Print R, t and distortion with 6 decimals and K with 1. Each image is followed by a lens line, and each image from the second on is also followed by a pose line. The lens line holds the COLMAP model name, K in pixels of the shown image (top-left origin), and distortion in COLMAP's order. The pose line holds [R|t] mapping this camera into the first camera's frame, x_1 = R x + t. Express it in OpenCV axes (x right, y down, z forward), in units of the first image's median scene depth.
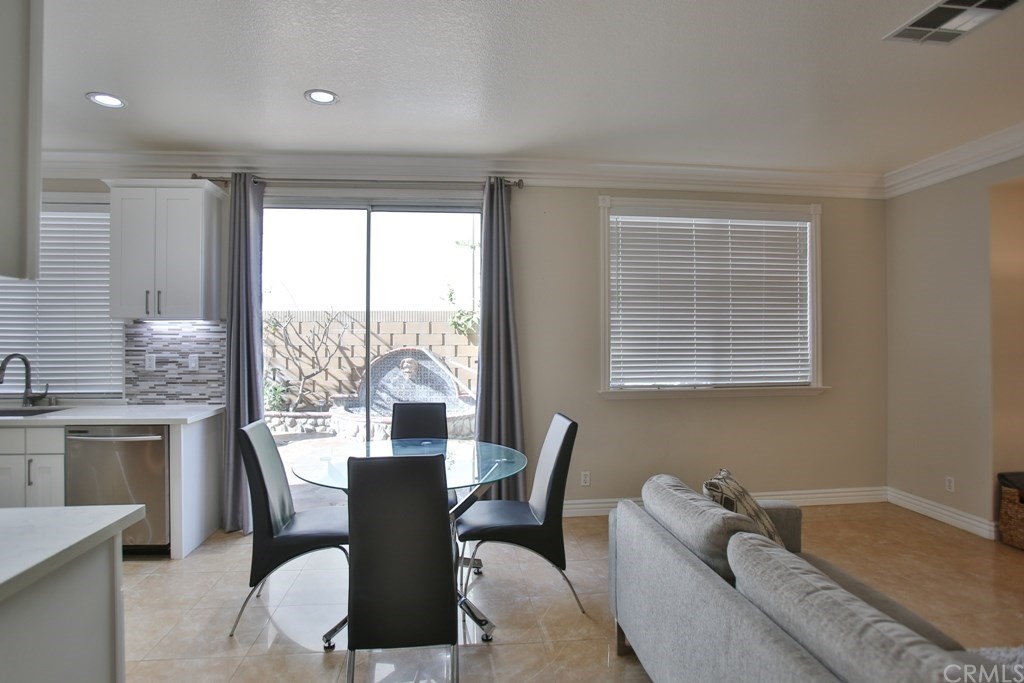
lens RADIAL K [[535.4, 0, 496.7], [0, 535.4, 336.9], [0, 0, 1]] dist [-0.083393, 0.045570]
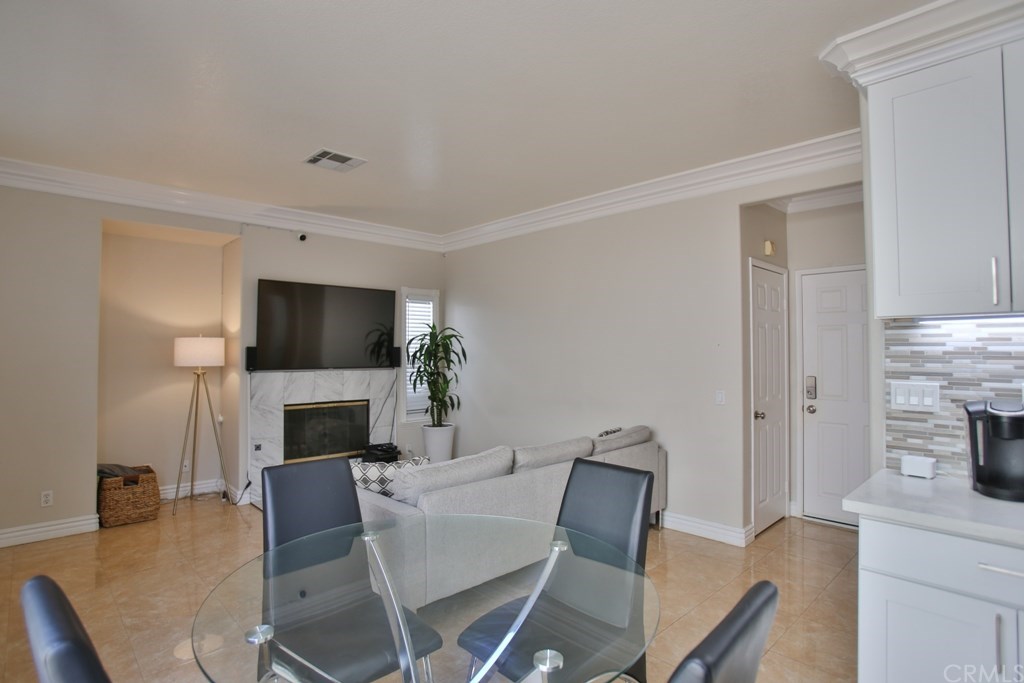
lens RADIAL K [[526.8, 0, 504.0], [0, 526.8, 335.3], [0, 0, 1]] dist [-0.083917, 0.042615]
pose [[-0.631976, 0.023341, 0.774637, -0.429193], [-0.005404, 0.999389, -0.034523, 0.000726], [-0.774969, -0.026004, -0.631464, 0.936325]]
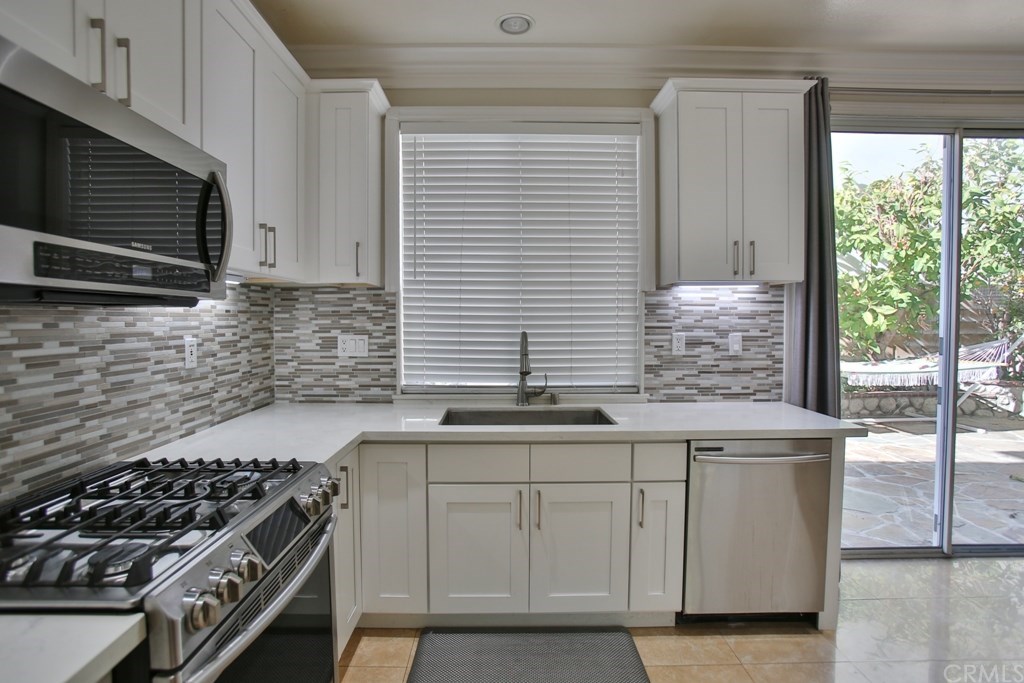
lens RADIAL K [[516.1, 0, 499.8], [0, 516.1, 330.2], [0, 0, 1]] dist [-0.090963, 0.040553]
pose [[0.996851, 0.002209, -0.079261, -0.848956], [0.000344, 0.999482, 0.032174, 0.007280], [0.079291, -0.032100, 0.996335, 0.274501]]
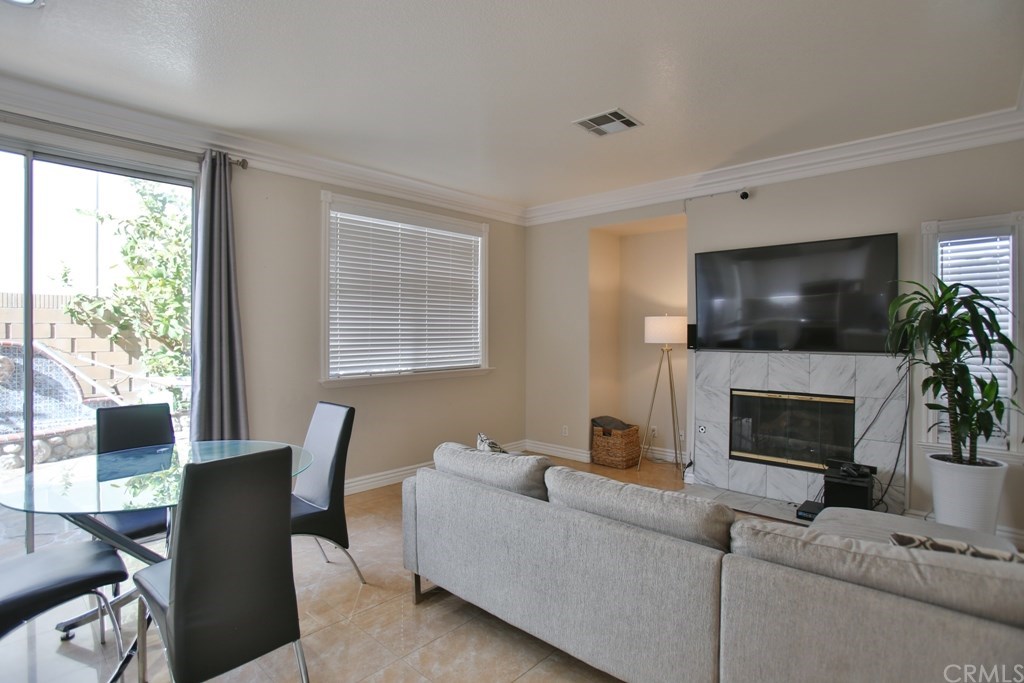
lens RADIAL K [[526.8, 0, 504.0], [0, 526.8, 335.3], [0, 0, 1]] dist [-0.083917, 0.042615]
pose [[0.747063, -0.003942, 0.664742, -0.223662], [-0.003569, 0.999944, 0.009941, 0.003632], [-0.664744, -0.009799, 0.747007, 0.017149]]
